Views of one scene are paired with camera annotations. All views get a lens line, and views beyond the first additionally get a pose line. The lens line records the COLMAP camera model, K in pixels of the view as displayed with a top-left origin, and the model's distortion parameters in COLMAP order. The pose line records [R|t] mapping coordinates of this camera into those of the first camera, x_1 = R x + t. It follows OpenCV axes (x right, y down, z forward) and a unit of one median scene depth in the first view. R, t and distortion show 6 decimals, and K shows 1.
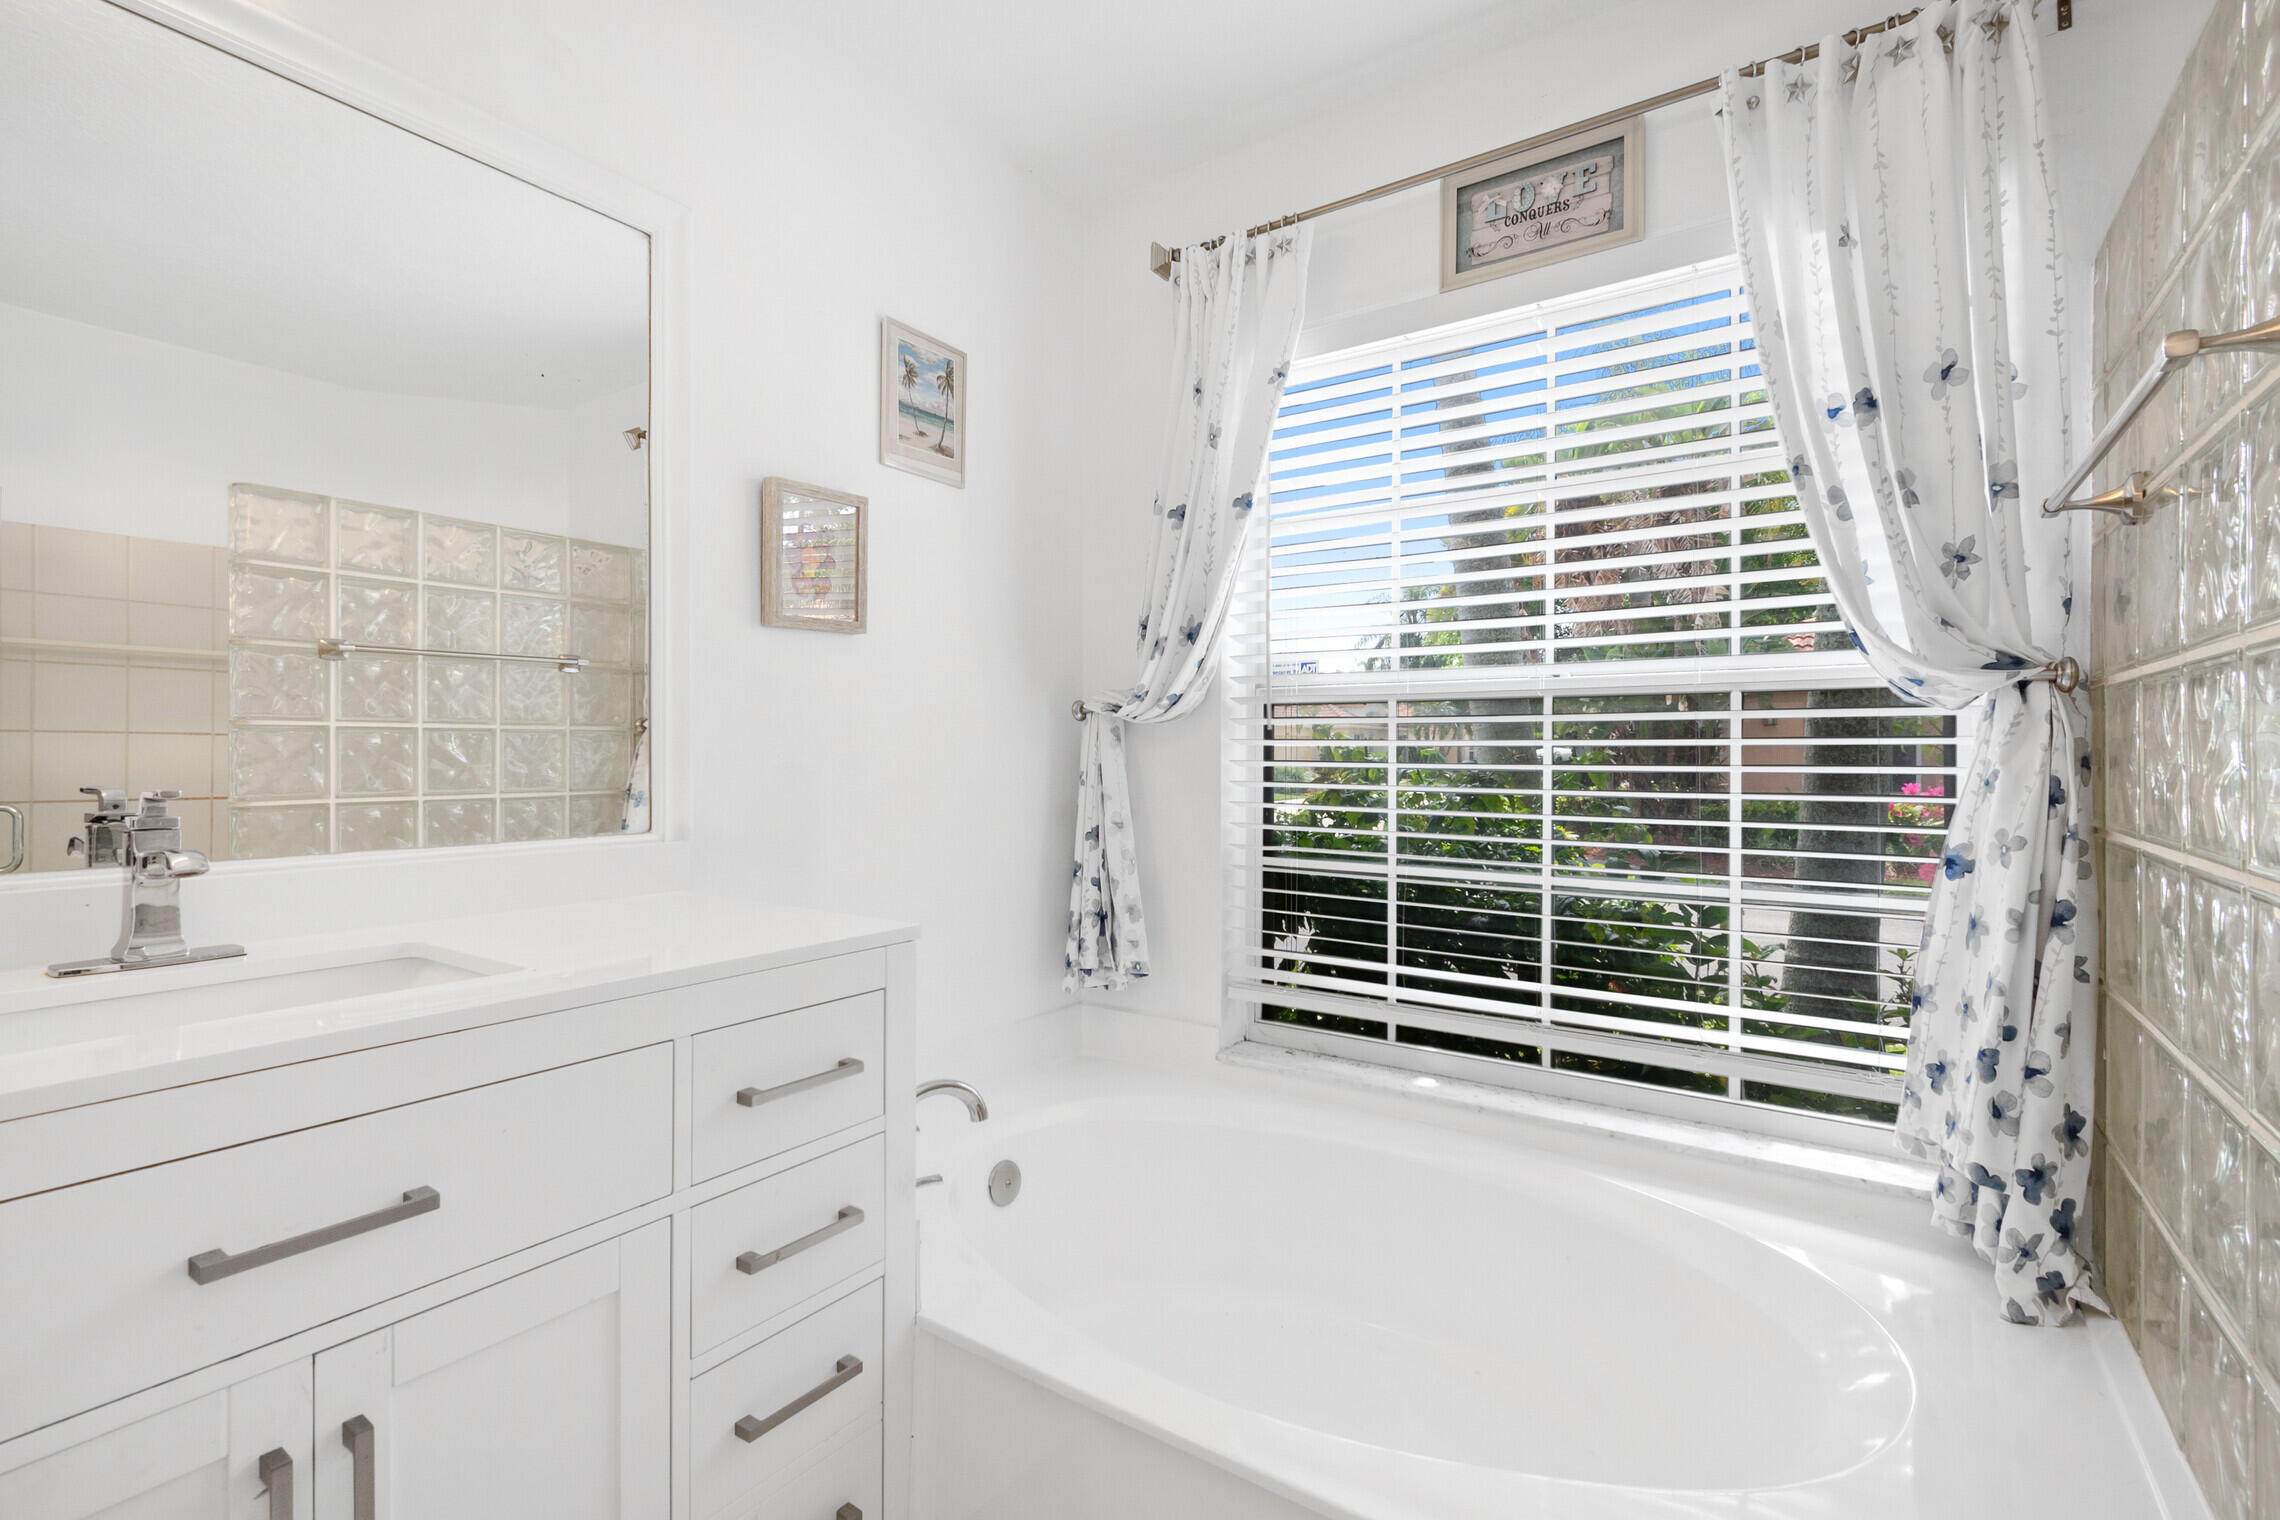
lens RADIAL K [[1045.5, 0, 1124.8], [0, 1045.5, 751.2], [0, 0, 1]] dist [0.001975, -0.001424]
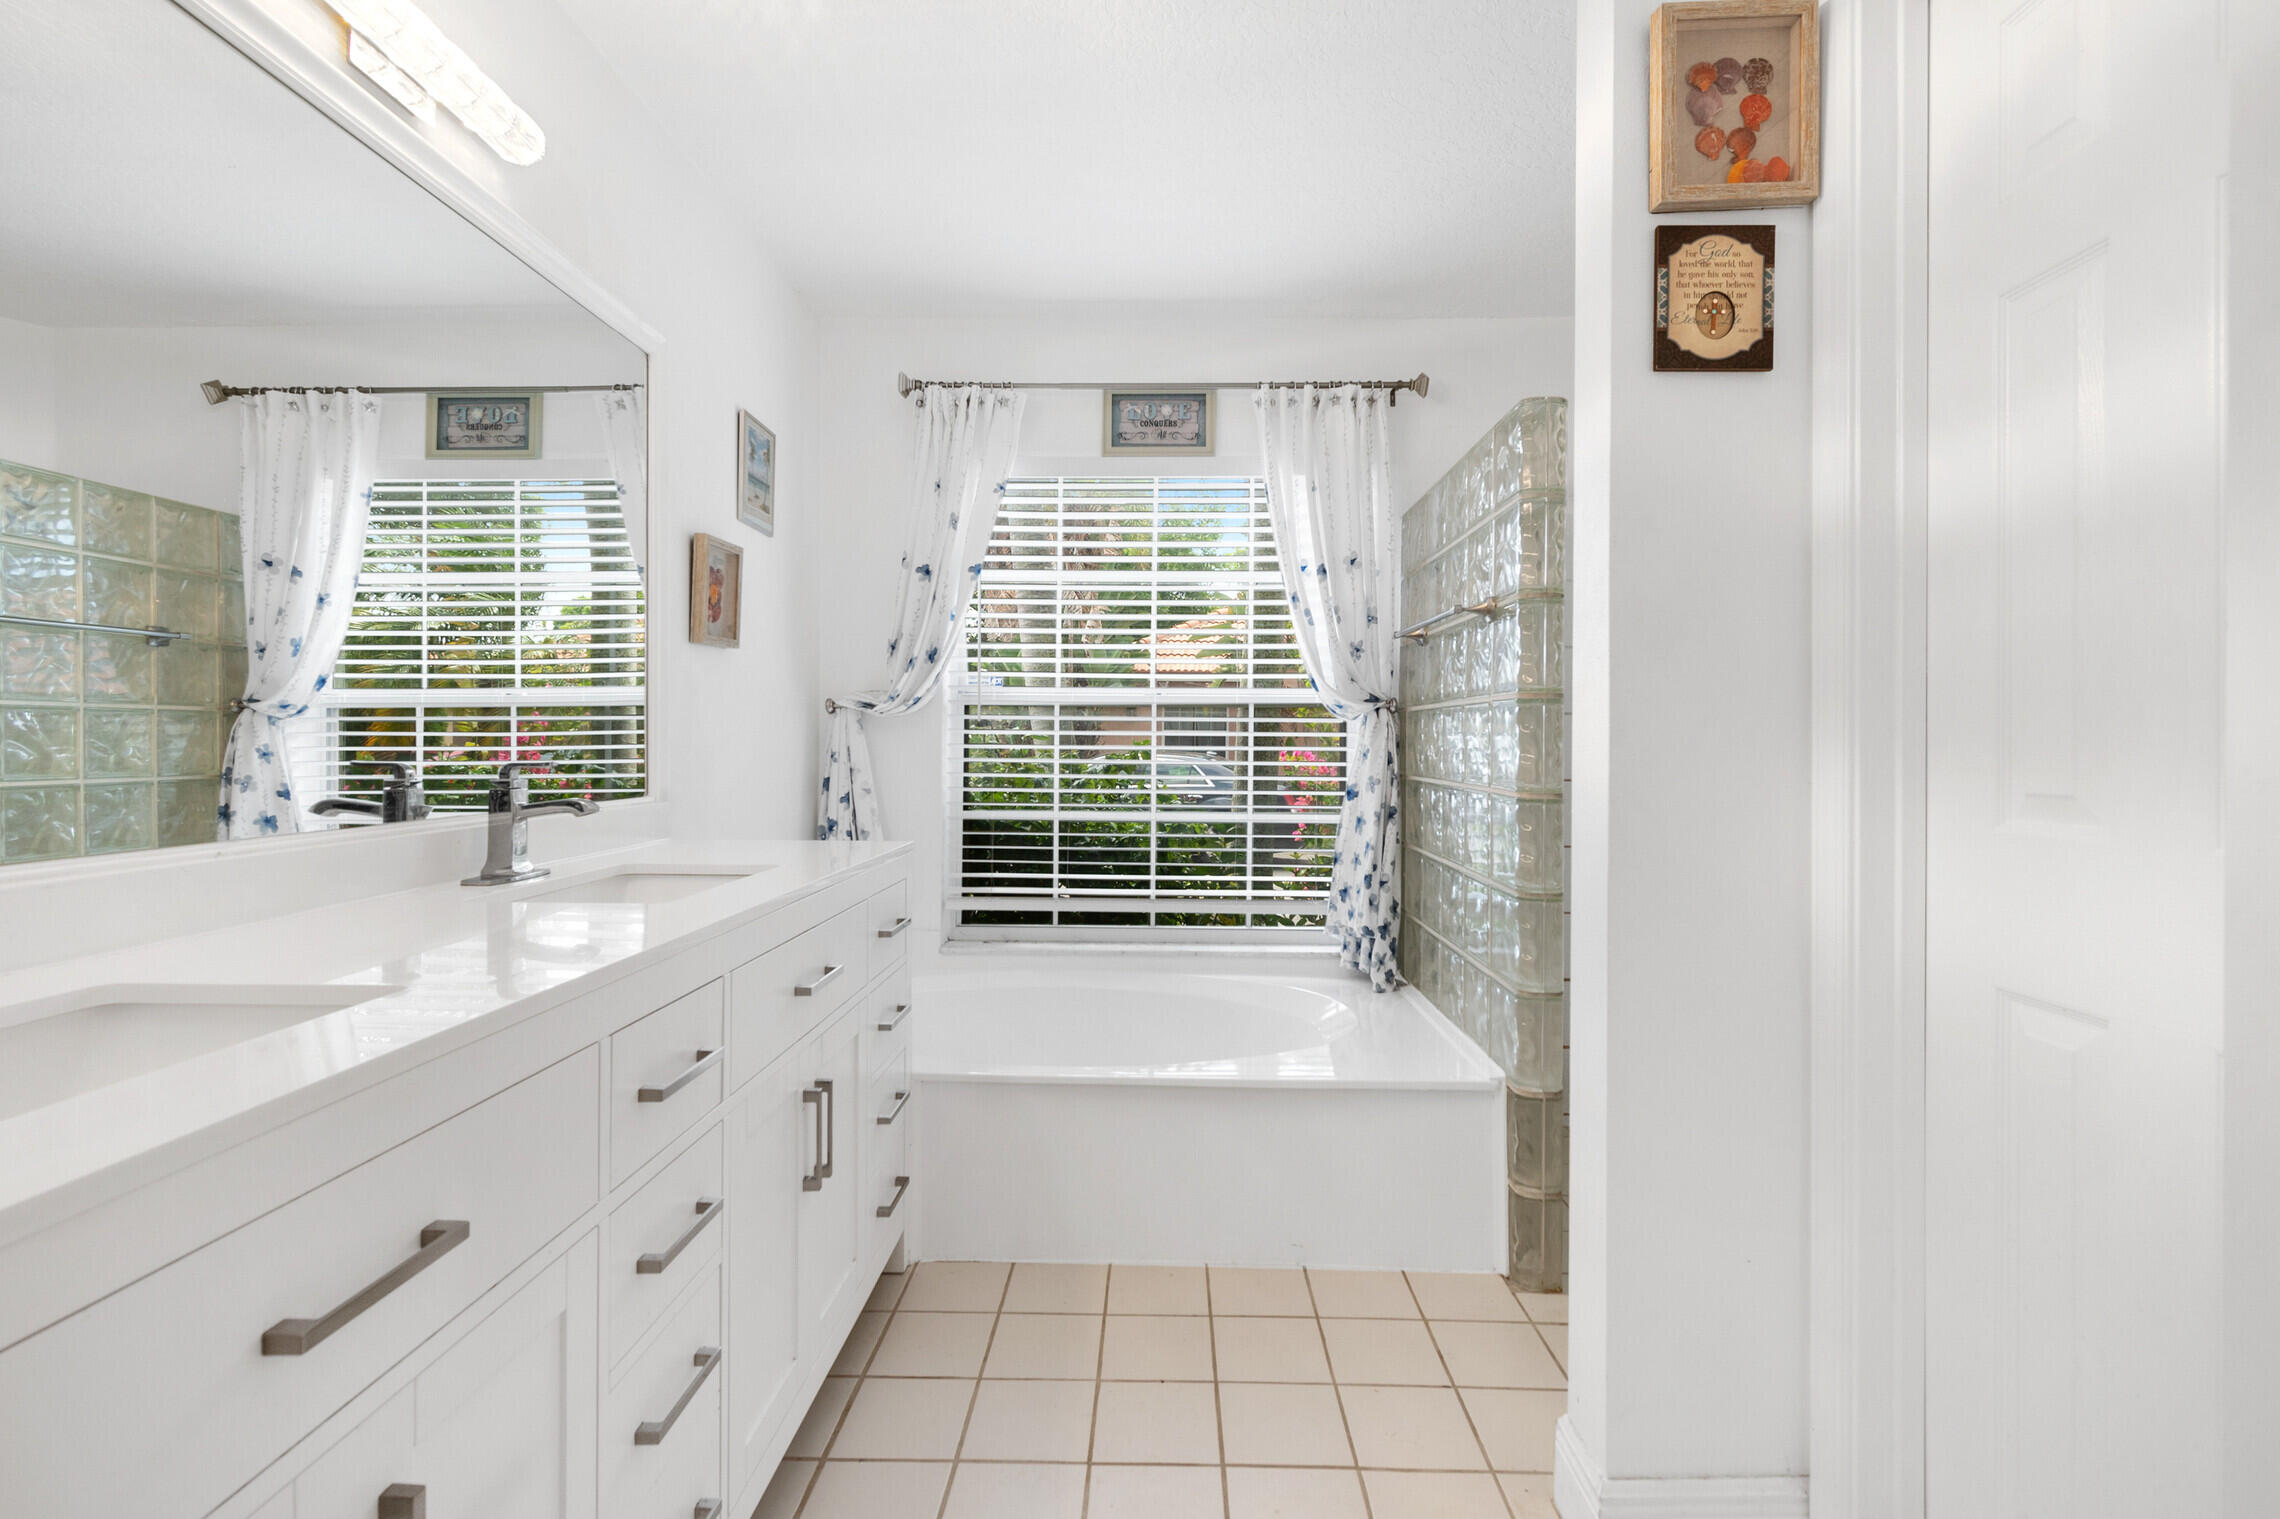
lens RADIAL K [[1045.5, 0, 1124.8], [0, 1045.5, 750.7], [0, 0, 1]] dist [0.001975, -0.001424]
pose [[0.840874, -0.002070, 0.541226, -0.707253], [-0.006665, 0.999877, 0.014179, -0.004551], [-0.541189, -0.015530, 0.840757, -0.506975]]
